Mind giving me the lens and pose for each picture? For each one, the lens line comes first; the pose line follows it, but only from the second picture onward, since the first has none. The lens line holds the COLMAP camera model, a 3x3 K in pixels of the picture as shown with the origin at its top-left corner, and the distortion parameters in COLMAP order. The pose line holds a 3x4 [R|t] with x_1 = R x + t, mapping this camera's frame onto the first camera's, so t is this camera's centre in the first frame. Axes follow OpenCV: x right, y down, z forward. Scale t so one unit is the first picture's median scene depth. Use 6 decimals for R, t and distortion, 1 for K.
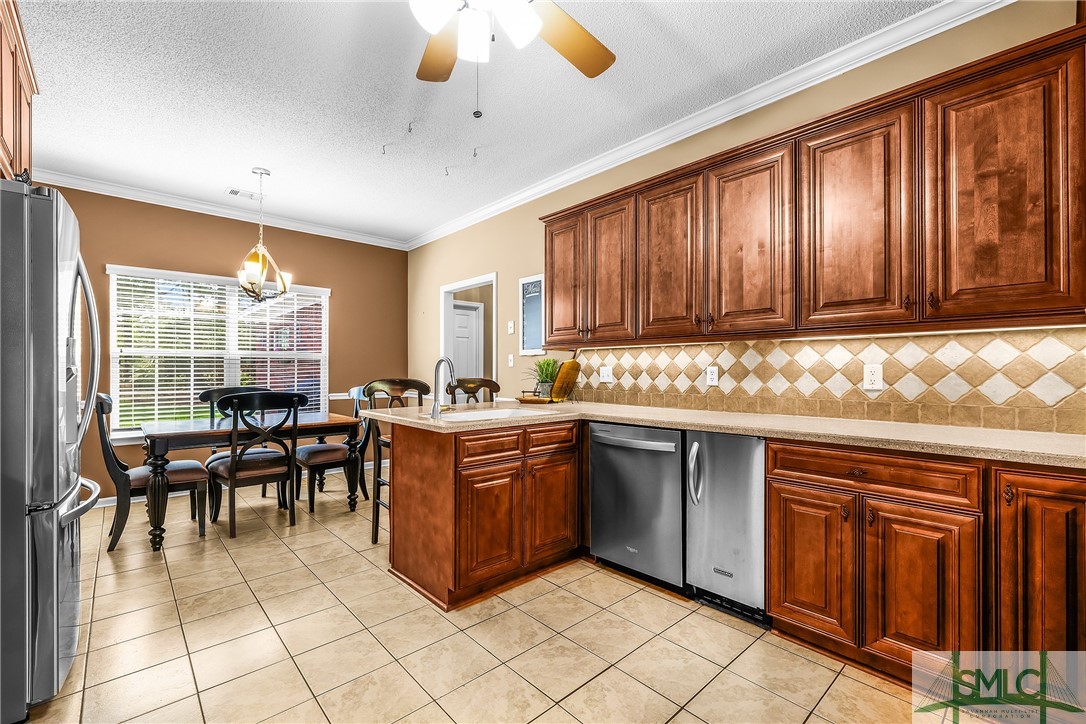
lens RADIAL K [[460.7, 0, 546.4], [0, 460.7, 370.4], [0, 0, 1]] dist [0.000447, -0.000437]
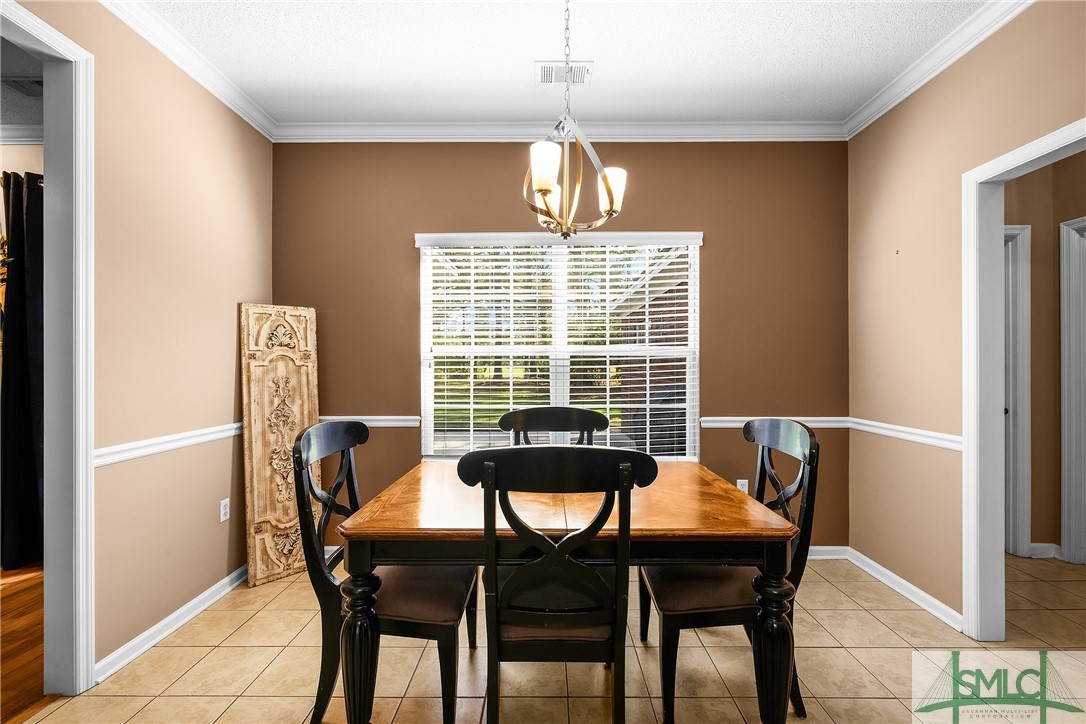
lens RADIAL K [[460.7, 0, 543.1], [0, 460.7, 365.7], [0, 0, 1]] dist [0.000447, -0.000437]
pose [[0.727521, -0.001591, -0.686083, -0.404248], [0.001381, 0.999999, -0.000855, -0.022925], [0.686084, -0.000325, 0.727522, 0.822339]]
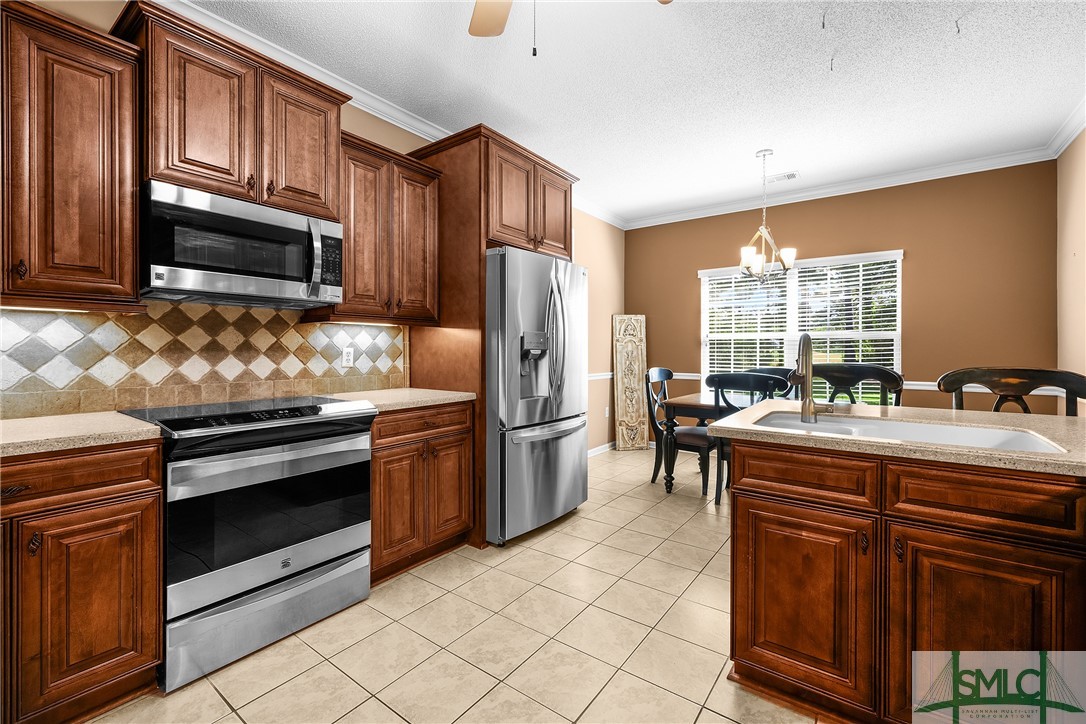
lens RADIAL K [[460.7, 0, 543.8], [0, 460.7, 350.4], [0, 0, 1]] dist [0.000447, -0.000437]
pose [[0.184434, 0.001531, -0.982844, 0.356179], [-0.002608, 0.999996, 0.001069, -0.003258], [0.982841, 0.002366, 0.184437, 0.442528]]
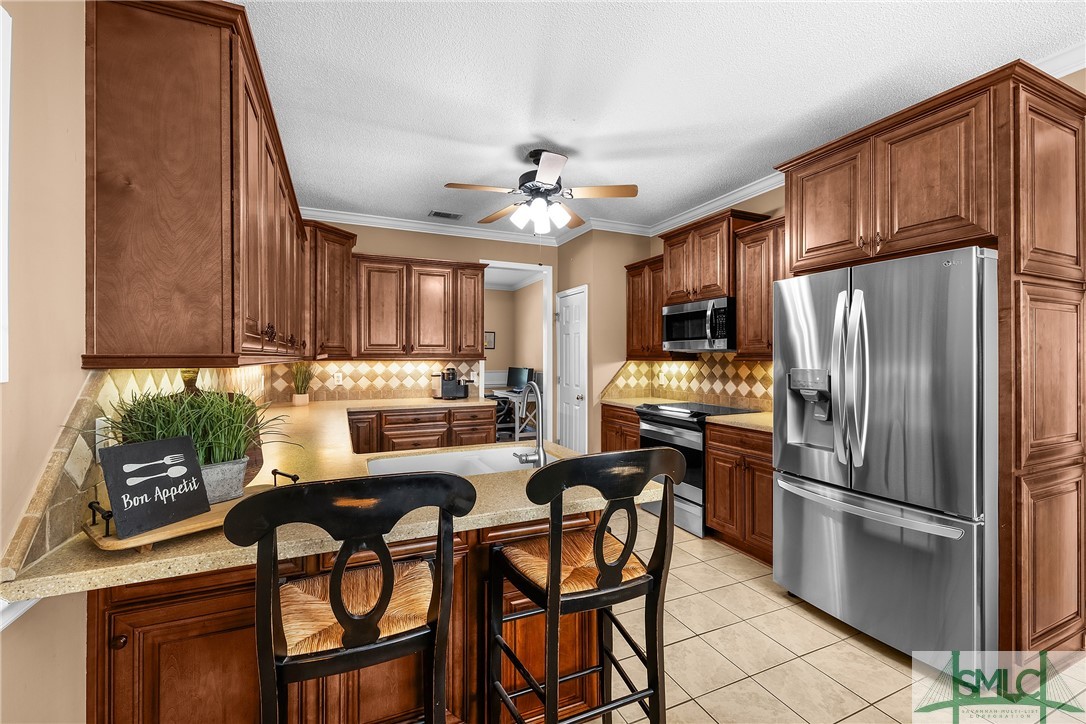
lens RADIAL K [[460.7, 0, 532.9], [0, 460.7, 355.4], [0, 0, 1]] dist [0.000447, -0.000437]
pose [[-0.937976, 0.001821, 0.346696, -0.448009], [0.000451, 0.999992, -0.004033, -0.063244], [-0.346700, -0.003626, -0.937969, 1.571508]]
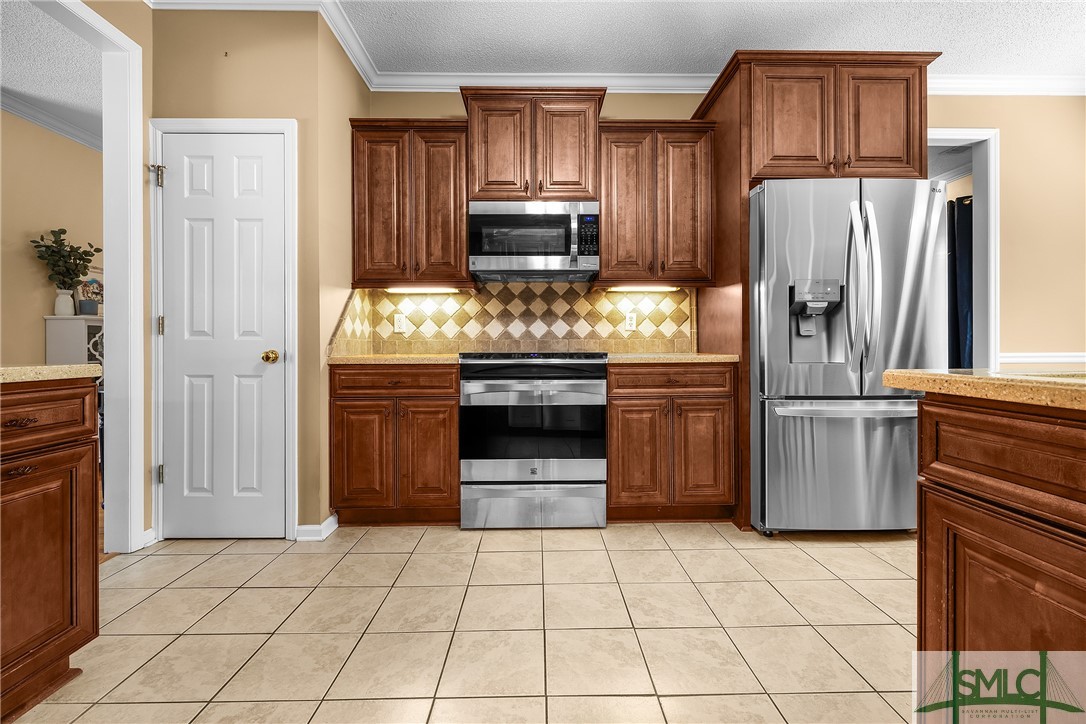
lens RADIAL K [[460.7, 0, 546.0], [0, 460.7, 348.1], [0, 0, 1]] dist [0.000447, -0.000437]
pose [[-0.668527, 0.004265, -0.743676, 0.262969], [0.002921, 0.999991, 0.003110, 0.070957], [0.743682, -0.000093, -0.668533, 0.789448]]
